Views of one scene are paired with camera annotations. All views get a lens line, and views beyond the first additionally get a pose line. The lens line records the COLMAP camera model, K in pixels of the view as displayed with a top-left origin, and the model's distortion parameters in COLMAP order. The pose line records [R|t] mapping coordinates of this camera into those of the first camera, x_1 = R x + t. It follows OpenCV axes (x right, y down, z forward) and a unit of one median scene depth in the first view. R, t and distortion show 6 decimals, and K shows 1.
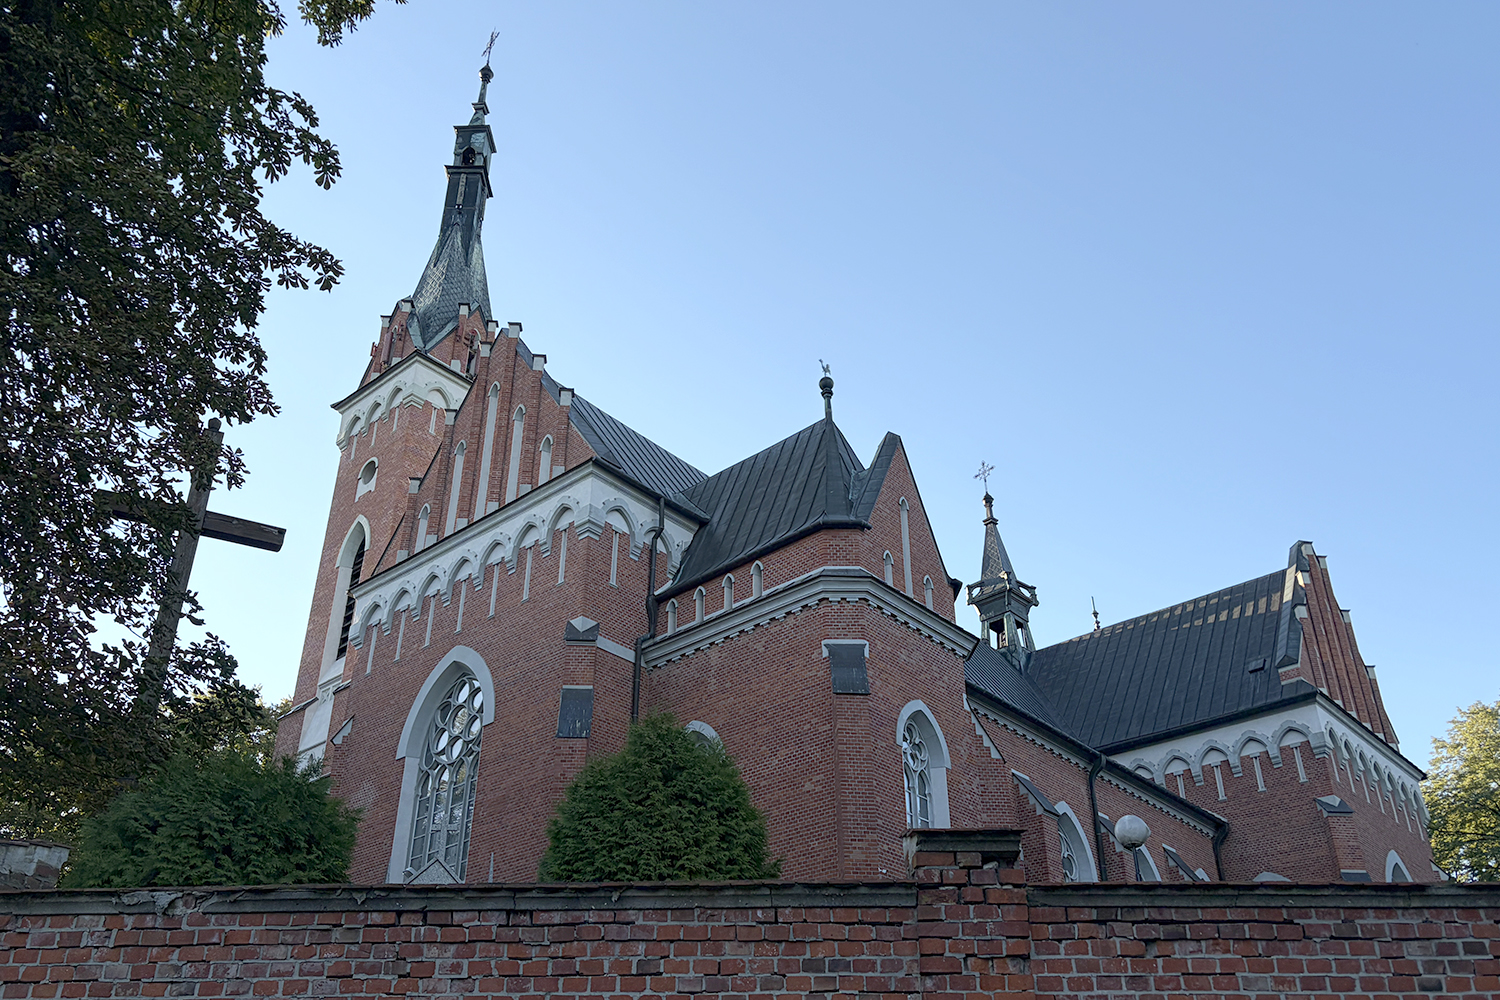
lens RADIAL K [[1286.3, 0, 741.8], [0, 1286.3, 526.2], [0, 0, 1]] dist [0.063360, -0.044327]
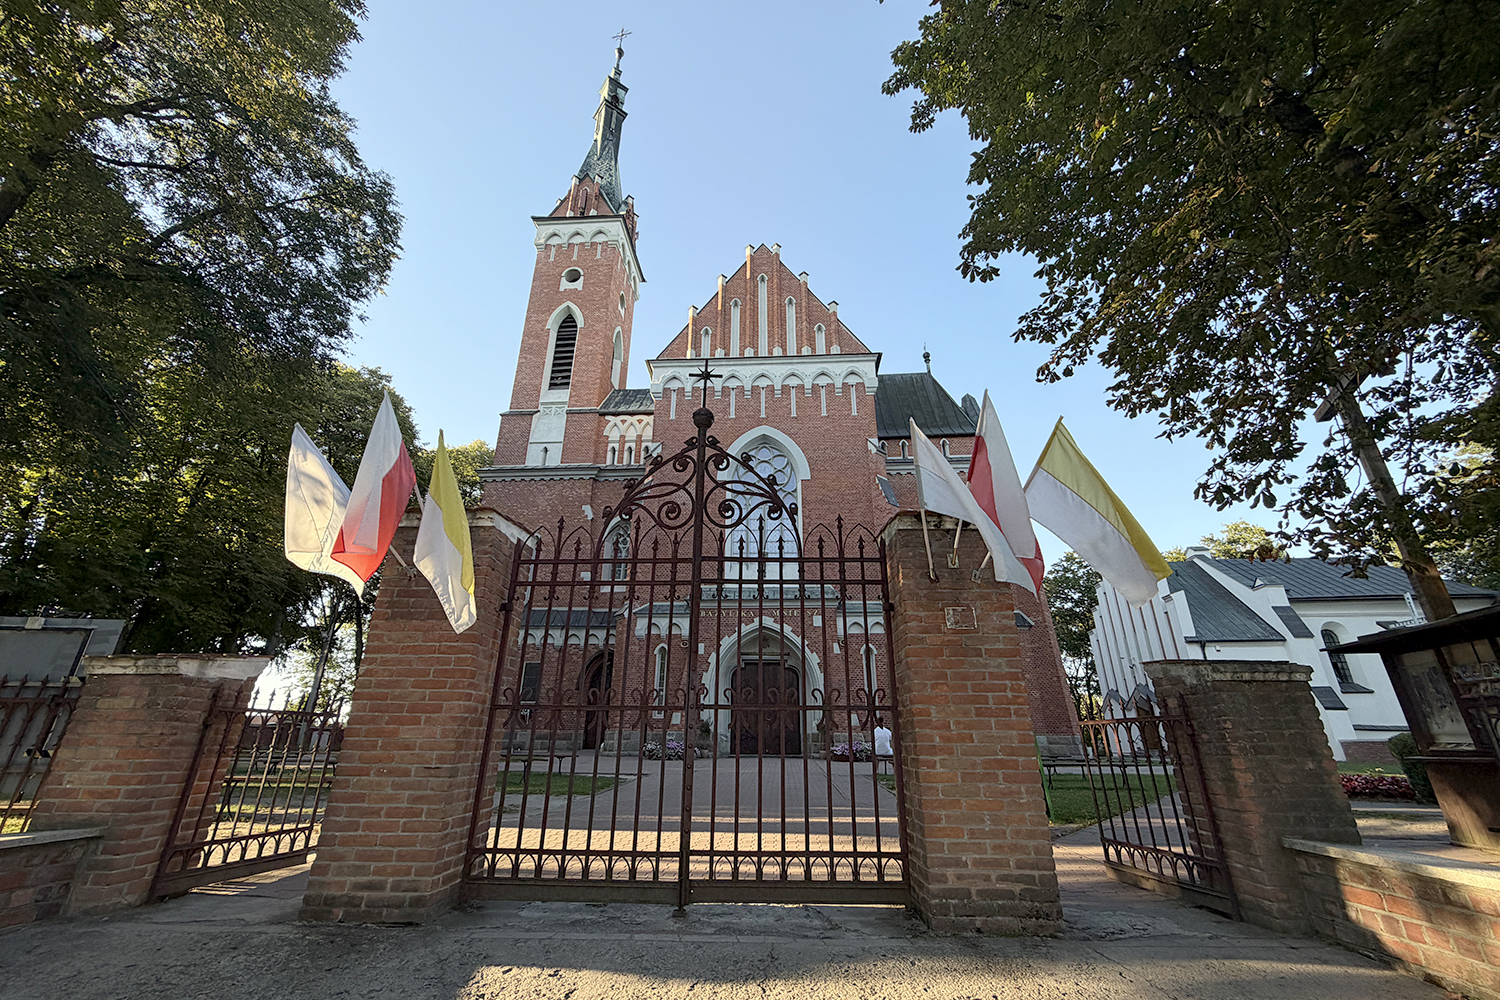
lens RADIAL K [[603.3, 0, 744.3], [0, 603.3, 499.7], [0, 0, 1]] dist [0.001530, 0.000378]
pose [[0.786137, 0.239002, 0.569970, -0.629516], [-0.322899, 0.945162, 0.049033, 0.144943], [-0.526995, -0.222589, 0.820201, 0.323878]]
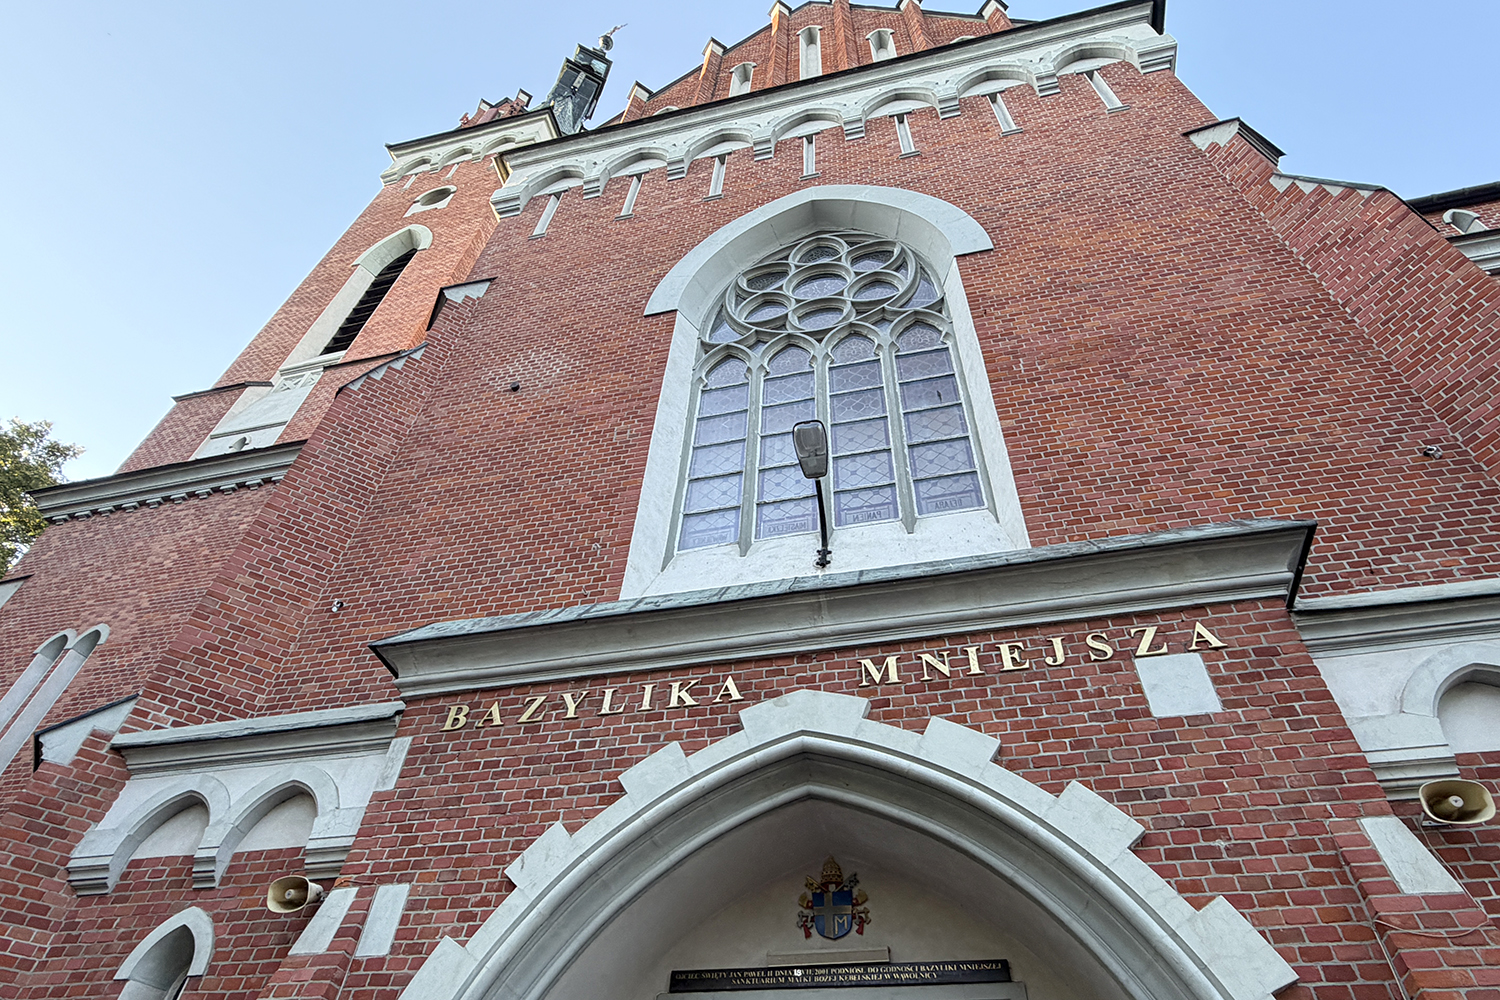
lens RADIAL K [[884.2, 0, 745.4], [0, 884.2, 509.8], [0, 0, 1]] dist [-0.001024, -0.001355]
pose [[0.880405, 0.375202, 0.290017, -0.280884], [-0.281634, 0.905718, -0.316792, 0.308563], [-0.381534, 0.197226, 0.903069, 0.676013]]
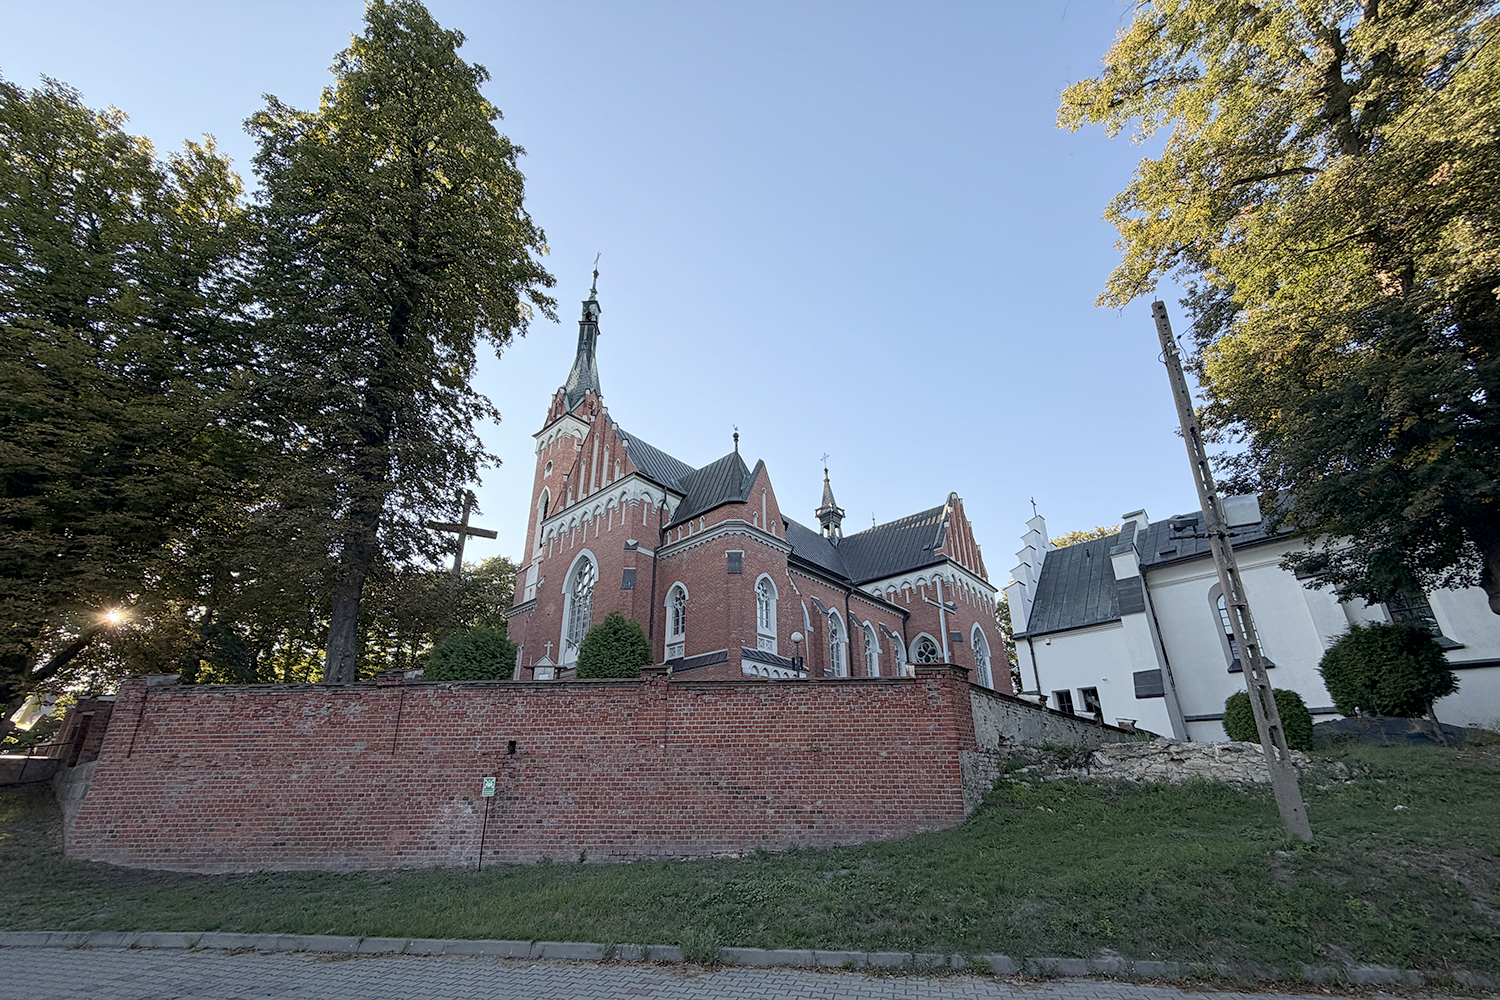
lens RADIAL K [[603.3, 0, 736.9], [0, 603.3, 563.0], [0, 0, 1]] dist [0.001530, 0.000378]
pose [[0.999932, -0.007600, -0.008824, 0.074374], [0.008946, 0.986387, 0.164194, -0.061482], [0.007456, -0.164262, 0.986389, -0.120586]]
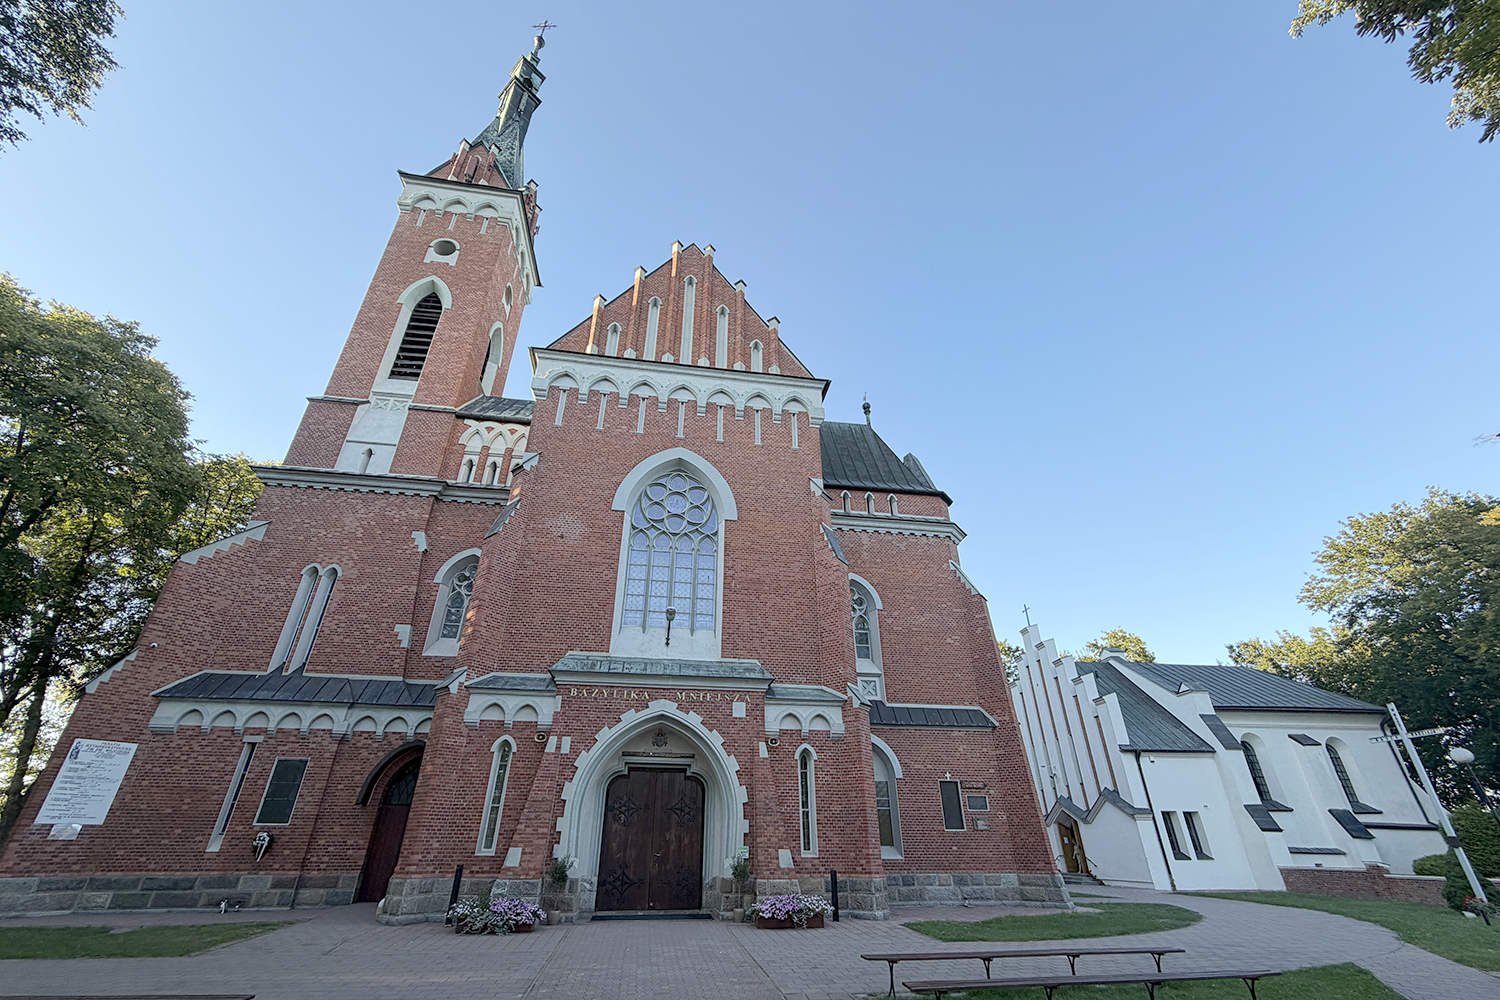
lens RADIAL K [[603.3, 0, 746.3], [0, 603.3, 532.8], [0, 0, 1]] dist [0.001530, 0.000378]
pose [[0.635686, 0.359760, 0.682990, -0.529722], [-0.398331, 0.910744, -0.108986, 0.198168], [-0.661238, -0.202775, 0.722251, 0.471858]]
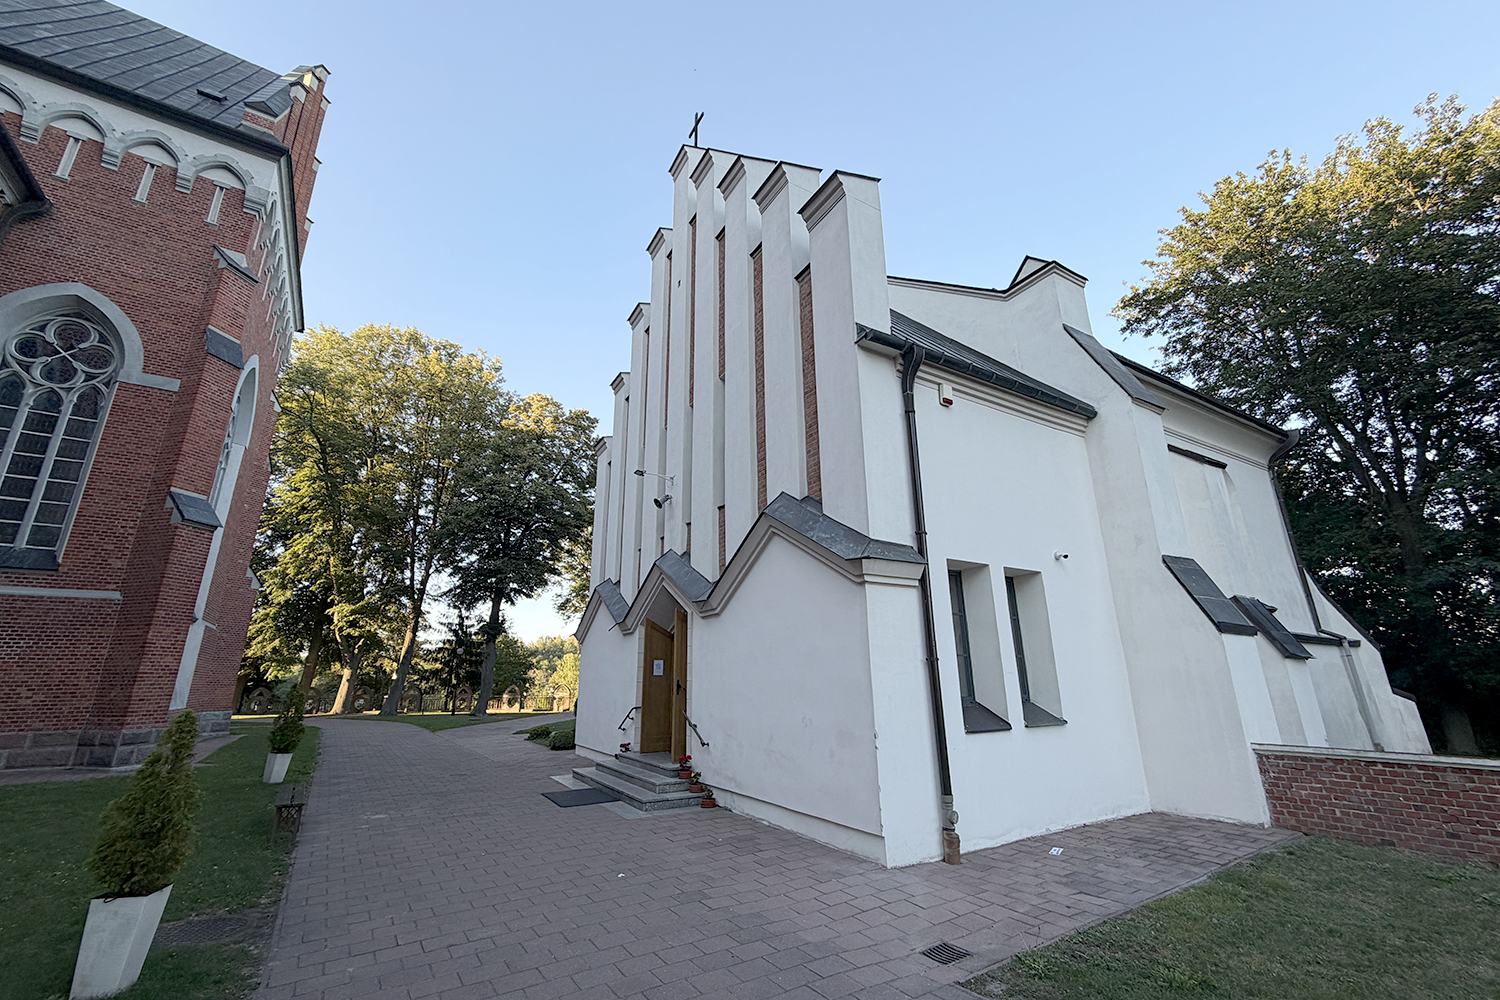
lens RADIAL K [[603.3, 0, 753.4], [0, 603.3, 502.9], [0, 0, 1]] dist [0.001530, 0.000378]
pose [[0.251356, 0.270580, 0.929304, 0.250075], [-0.485081, 0.866063, -0.120963, 0.266454], [-0.837566, -0.420383, 0.348944, 0.598662]]
